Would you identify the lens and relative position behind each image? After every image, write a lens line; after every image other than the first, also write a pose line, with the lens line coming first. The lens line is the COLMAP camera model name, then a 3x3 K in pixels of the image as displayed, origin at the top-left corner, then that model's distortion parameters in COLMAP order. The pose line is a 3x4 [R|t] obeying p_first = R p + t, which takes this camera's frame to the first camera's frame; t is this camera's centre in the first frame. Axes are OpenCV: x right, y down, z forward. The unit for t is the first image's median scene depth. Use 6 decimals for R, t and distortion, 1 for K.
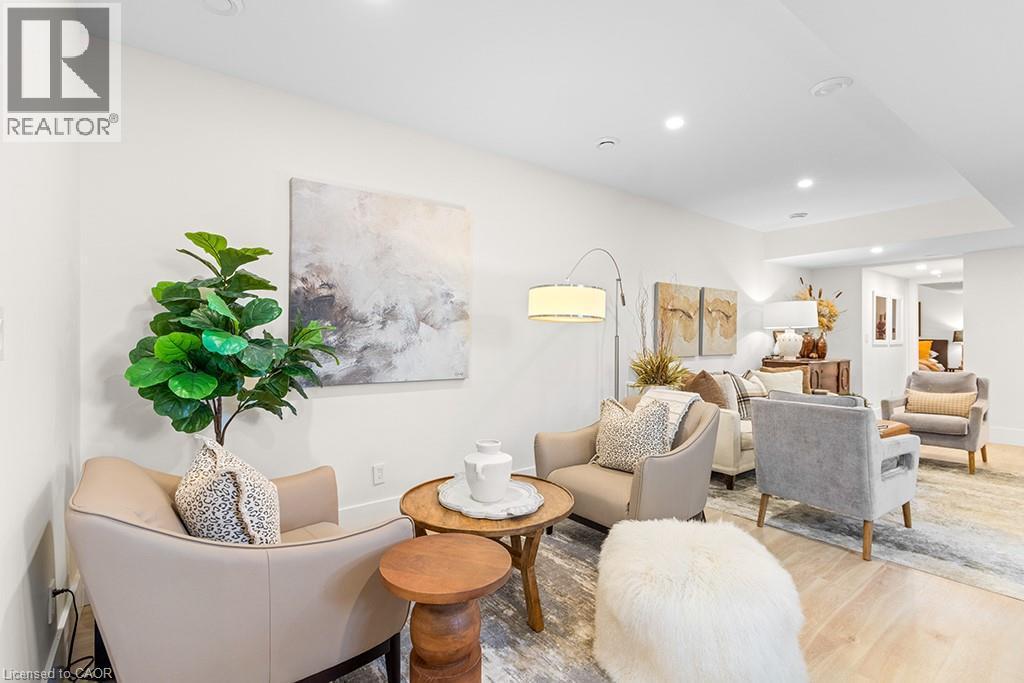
lens RADIAL K [[476.2, 0, 511.2], [0, 476.2, 341.8], [0, 0, 1]] dist [-0.000603, 0.000057]
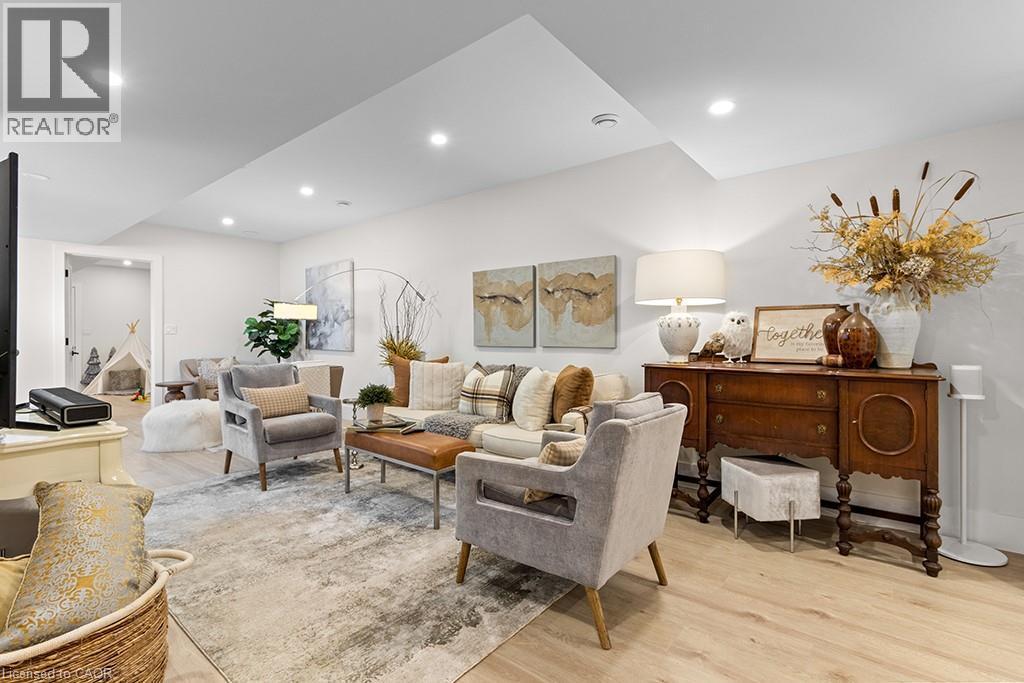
lens RADIAL K [[476.2, 0, 510.6], [0, 476.2, 337.3], [0, 0, 1]] dist [-0.000603, 0.000057]
pose [[0.227072, 0.006090, -0.973859, 1.286600], [-0.000683, 0.999981, 0.006095, 0.007968], [0.973878, -0.000719, 0.227072, 0.823799]]
